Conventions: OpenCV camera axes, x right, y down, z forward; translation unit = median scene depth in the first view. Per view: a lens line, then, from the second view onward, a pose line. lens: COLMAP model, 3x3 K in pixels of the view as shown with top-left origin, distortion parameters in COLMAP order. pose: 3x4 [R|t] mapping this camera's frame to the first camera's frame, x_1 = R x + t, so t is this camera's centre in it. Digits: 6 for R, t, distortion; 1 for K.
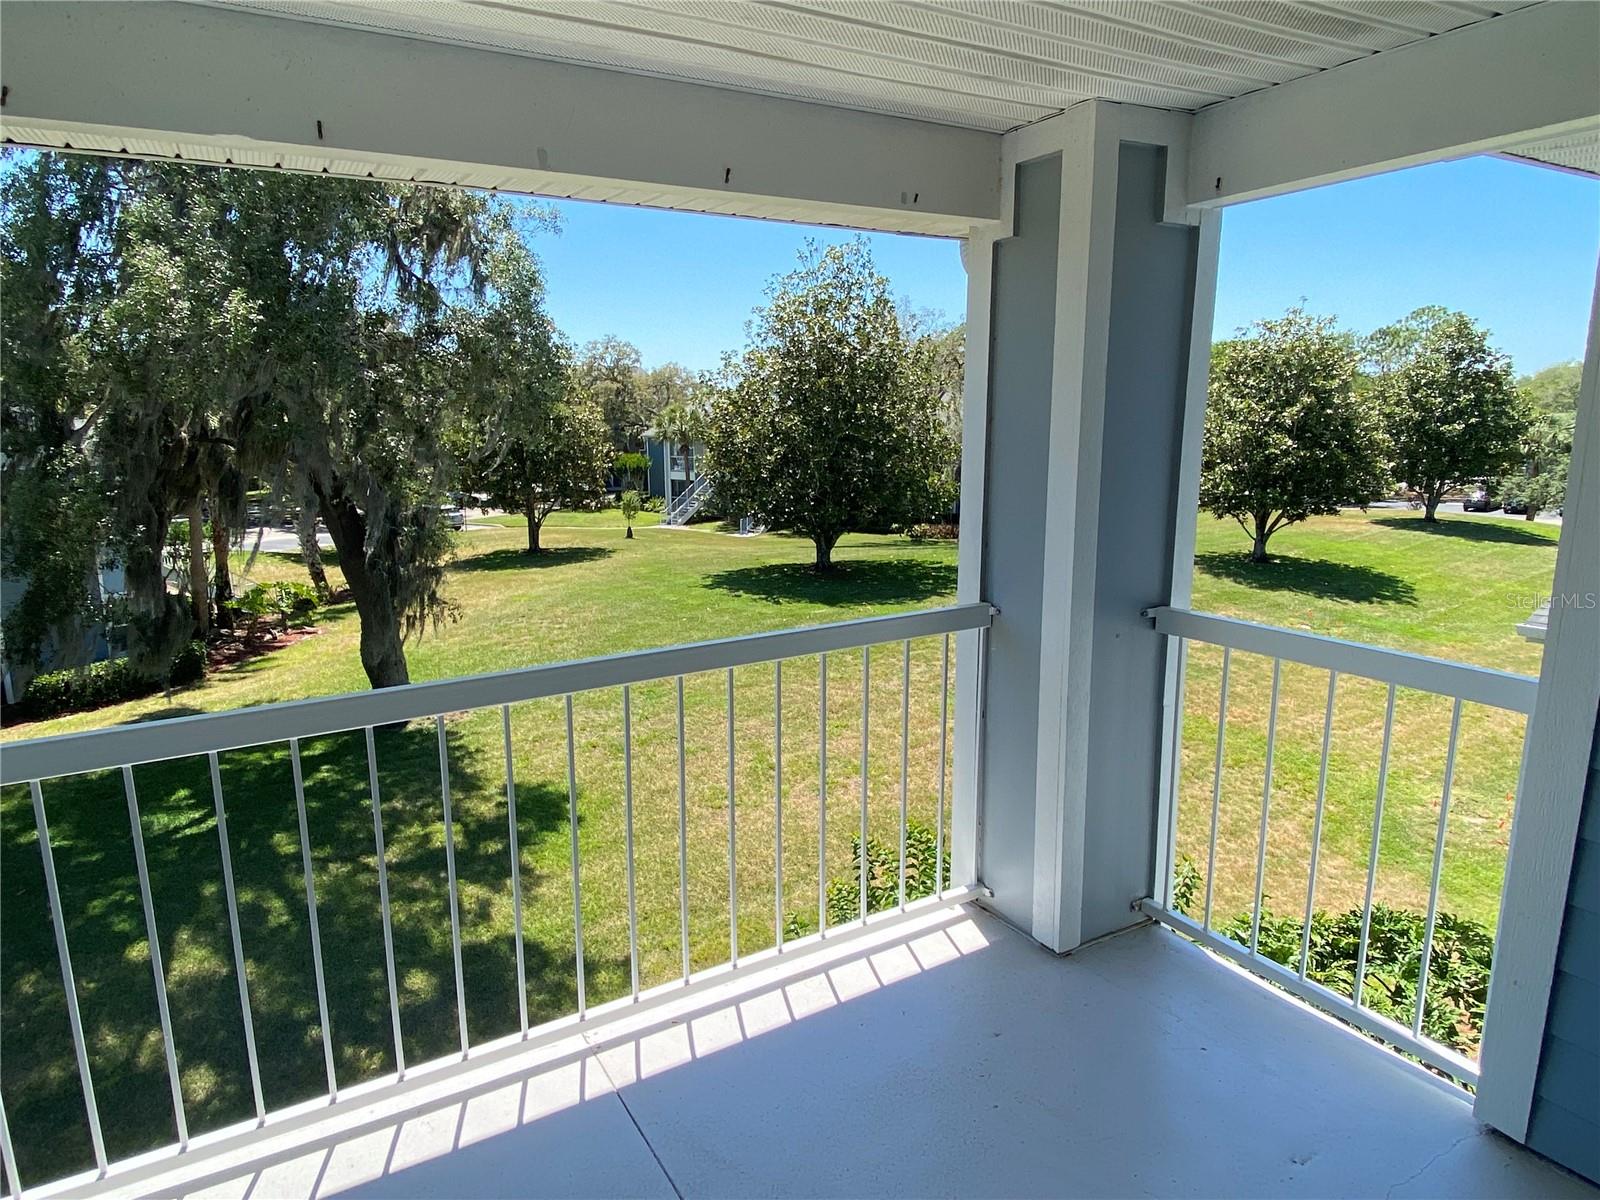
lens RADIAL K [[981.8, 0, 810.9], [0, 981.8, 605.0], [0, 0, 1]] dist [-0.001180, -0.000411]
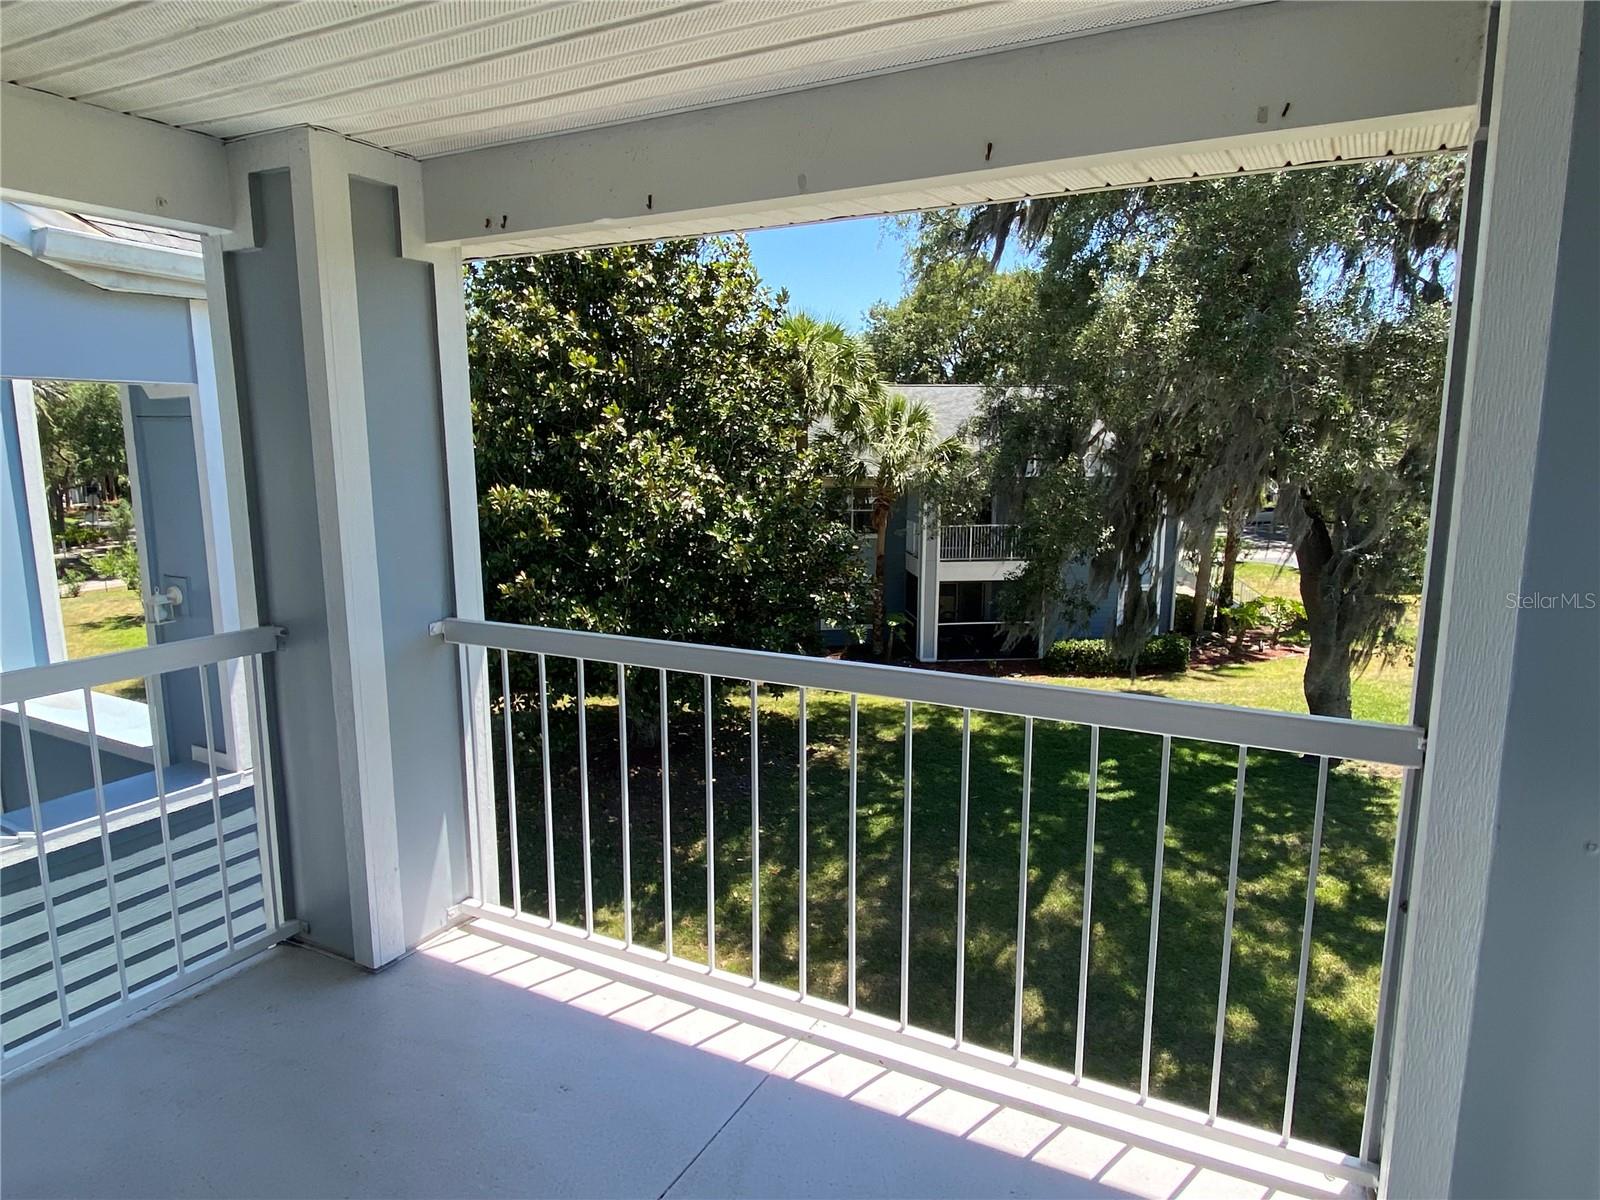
lens RADIAL K [[981.8, 0, 813.5], [0, 981.8, 597.1], [0, 0, 1]] dist [-0.001180, -0.000411]
pose [[0.529375, 0.150933, -0.834854, 0.132835], [-0.175772, 0.982208, 0.066117, -0.016052], [0.829980, 0.111743, 0.546486, 0.092718]]
